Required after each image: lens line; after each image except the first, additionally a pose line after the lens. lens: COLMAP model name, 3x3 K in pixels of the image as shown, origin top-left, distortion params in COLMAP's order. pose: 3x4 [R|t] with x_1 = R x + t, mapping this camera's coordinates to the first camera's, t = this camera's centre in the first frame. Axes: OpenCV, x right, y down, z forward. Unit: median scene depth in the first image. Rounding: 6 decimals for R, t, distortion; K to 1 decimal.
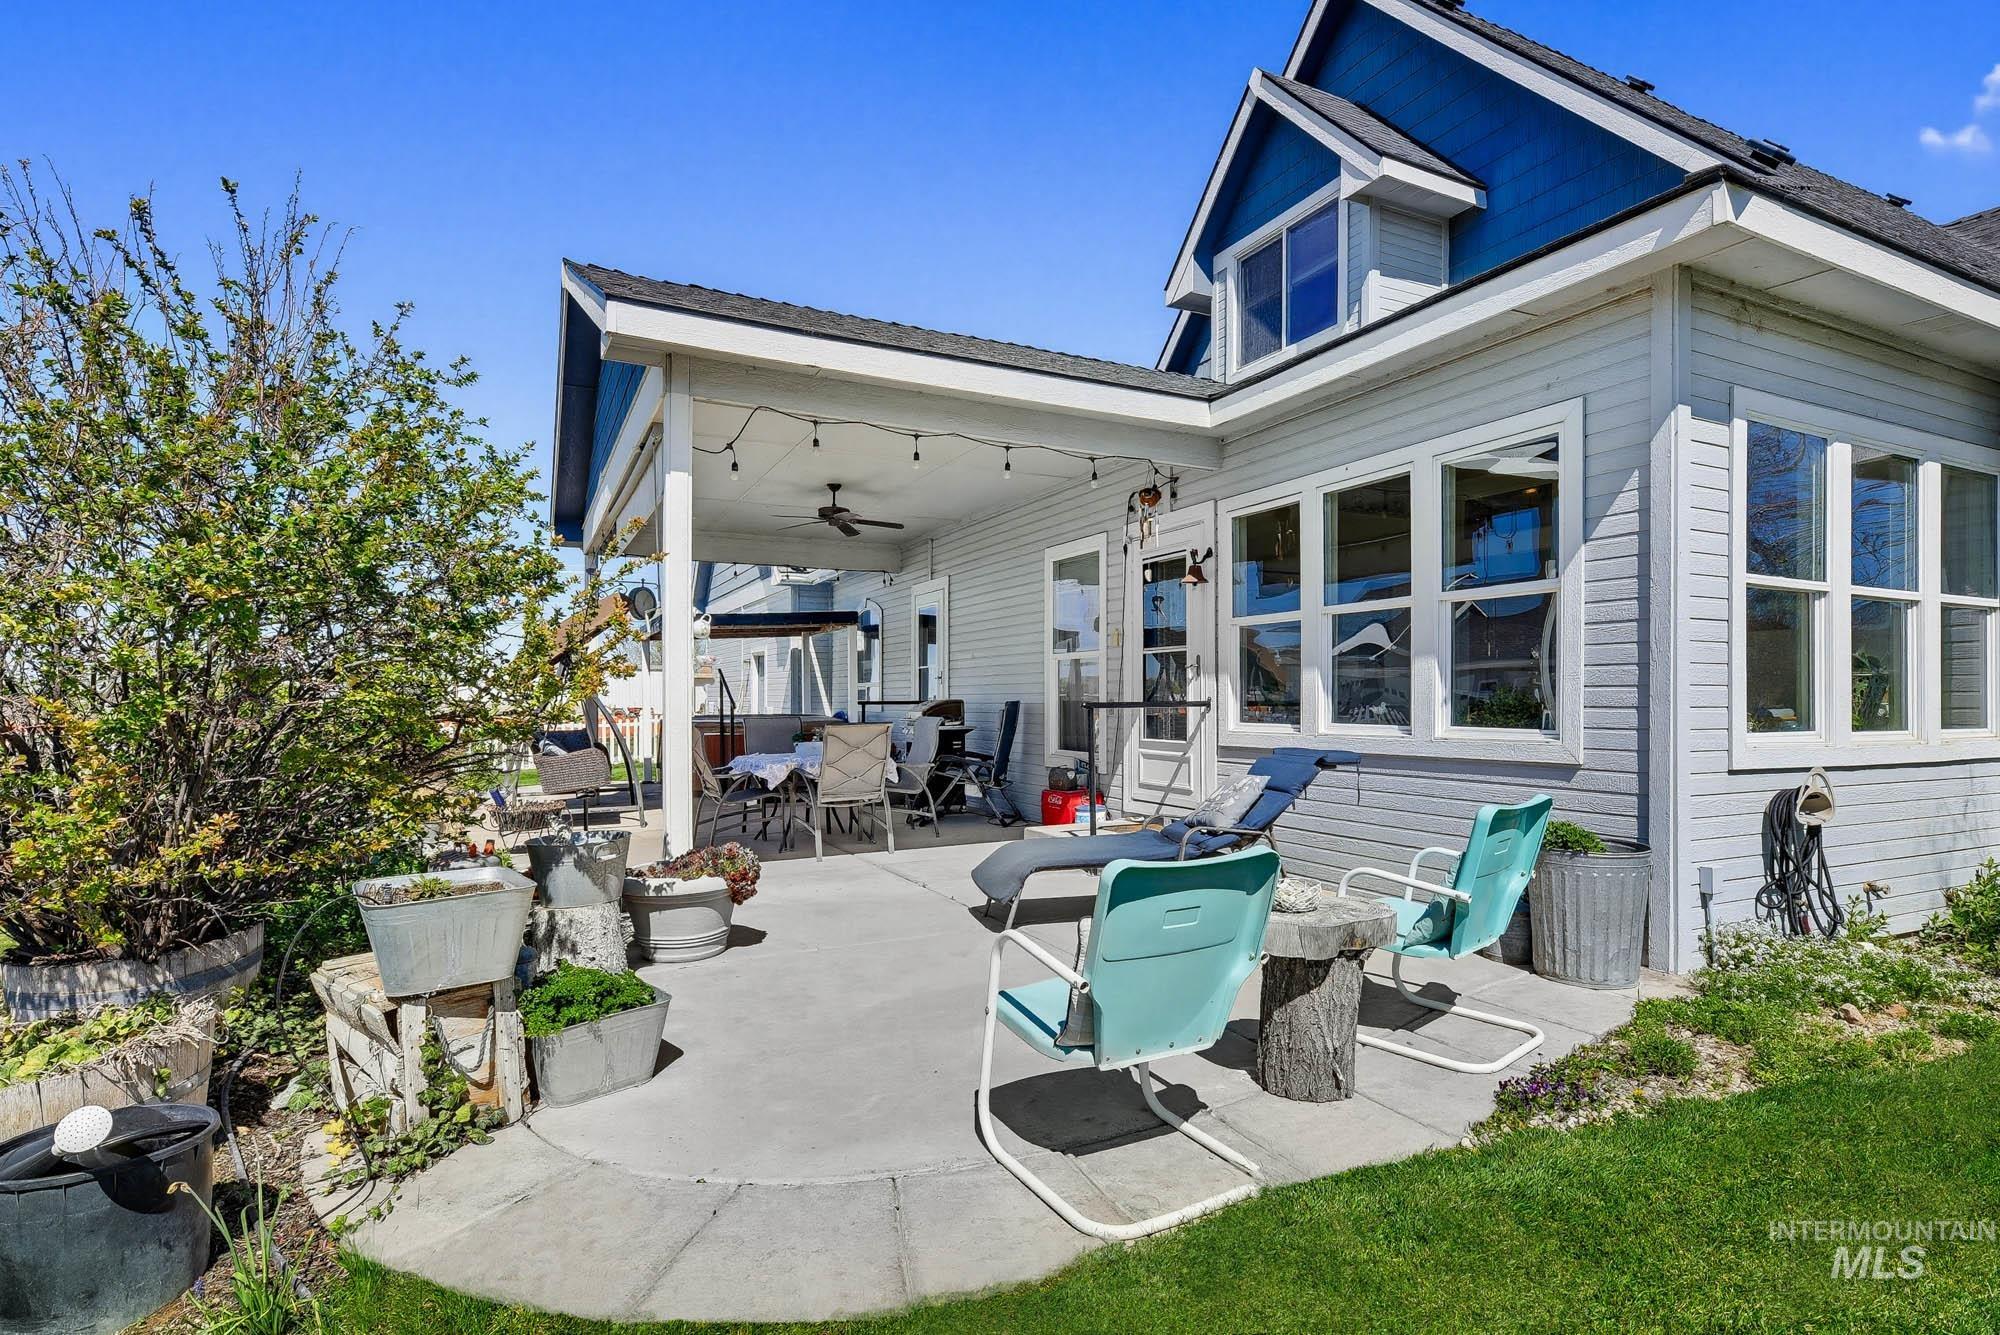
lens RADIAL K [[964.1, 0, 1000.0], [0, 964.1, 667.5], [0, 0, 1]] dist [-0.002877, -0.000291]
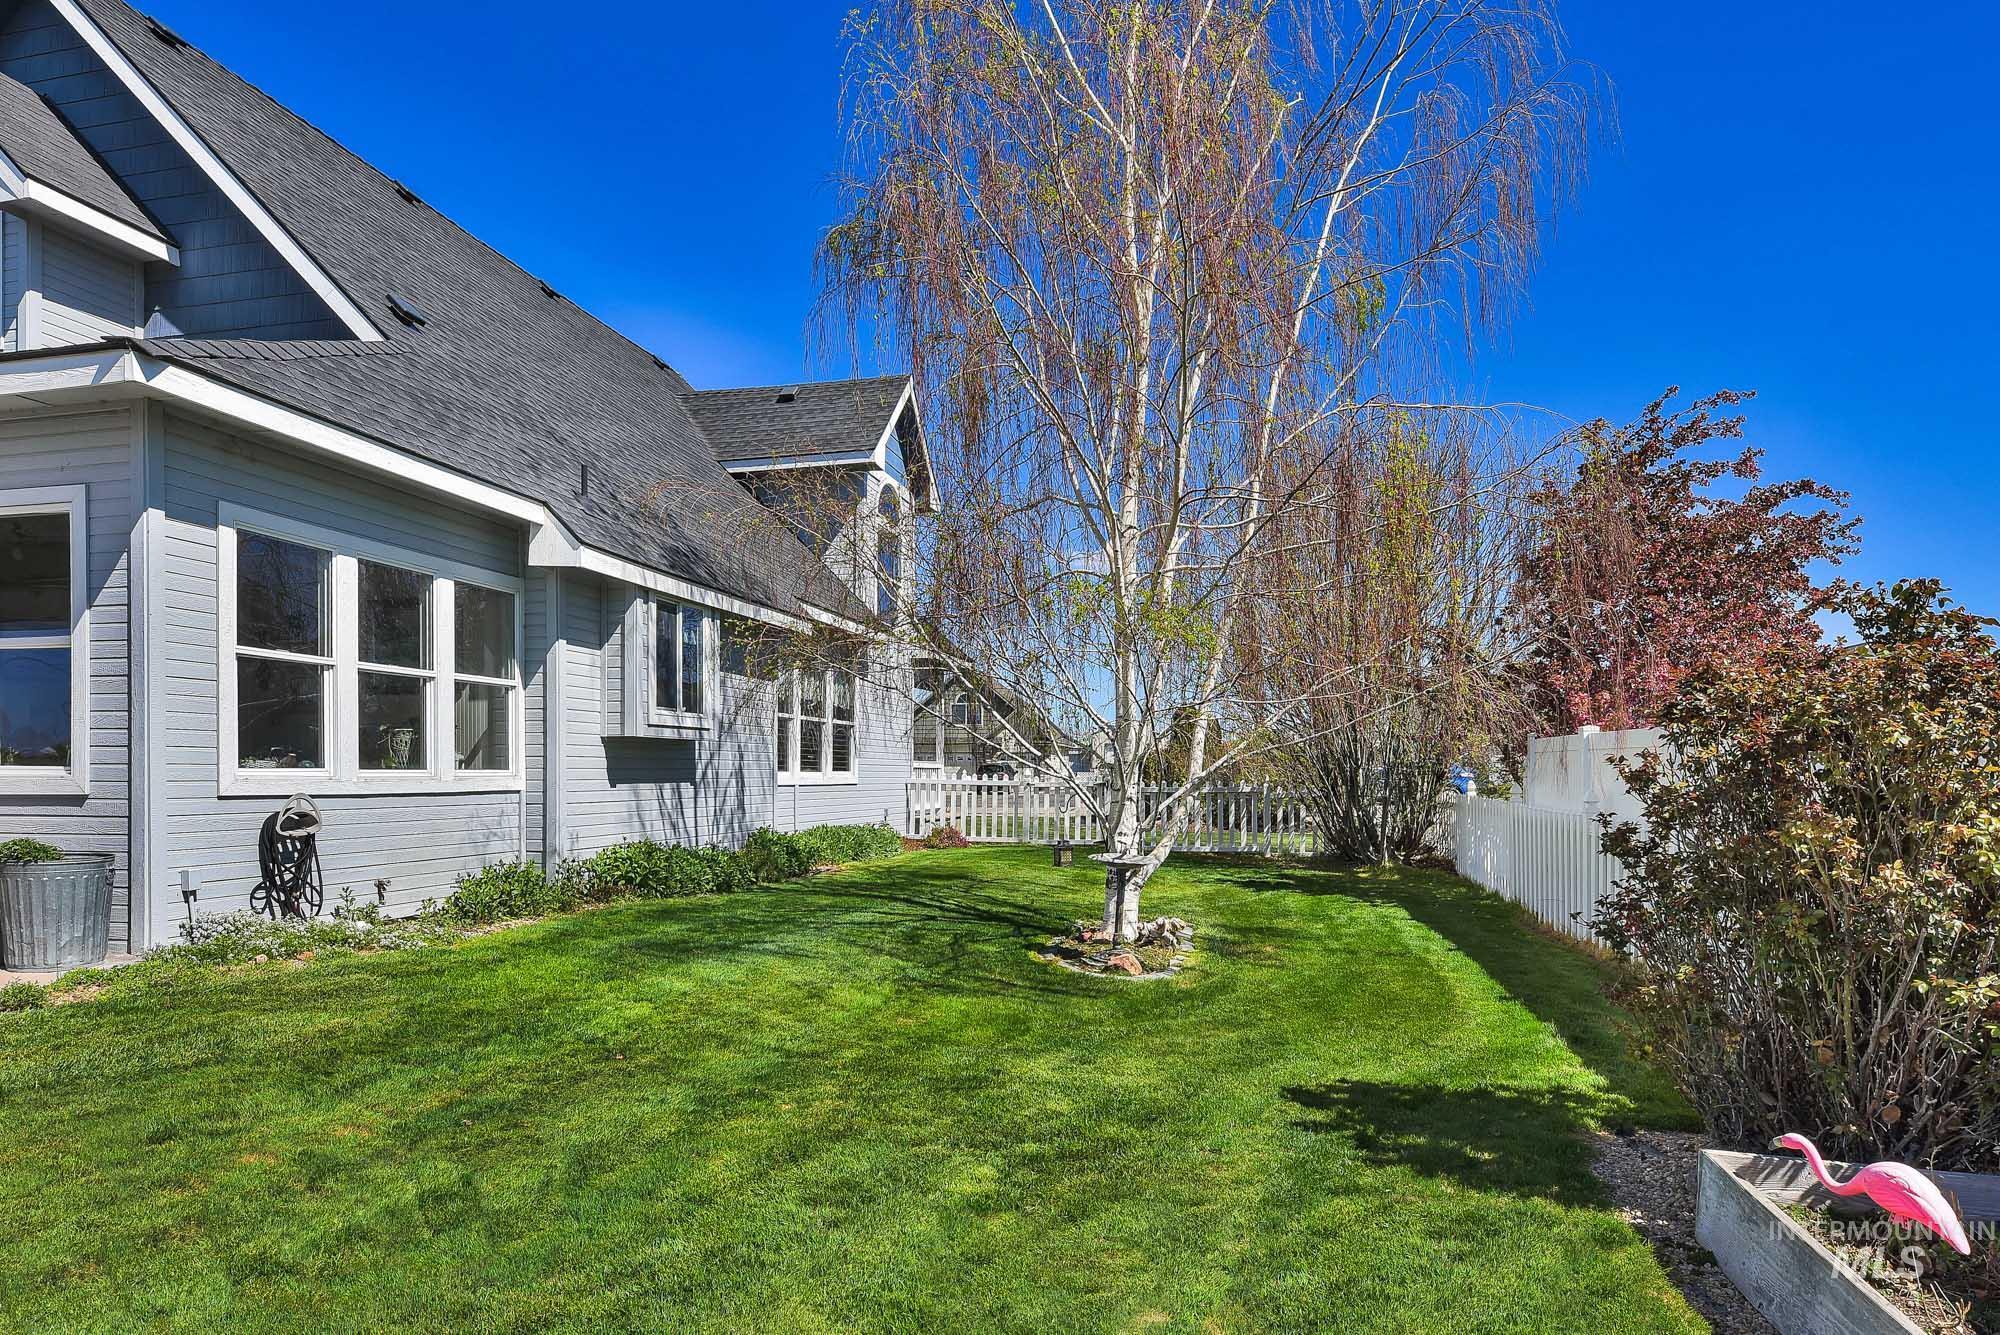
lens RADIAL K [[1113.8, 0, 999.2], [0, 1113.8, 755.3], [0, 0, 1]] dist [-0.000146, -0.000969]
pose [[0.620778, 0.014026, 0.783861, 0.222495], [-0.024249, 0.999705, 0.001316, 0.023785], [-0.783612, -0.019825, 0.620935, -0.717232]]
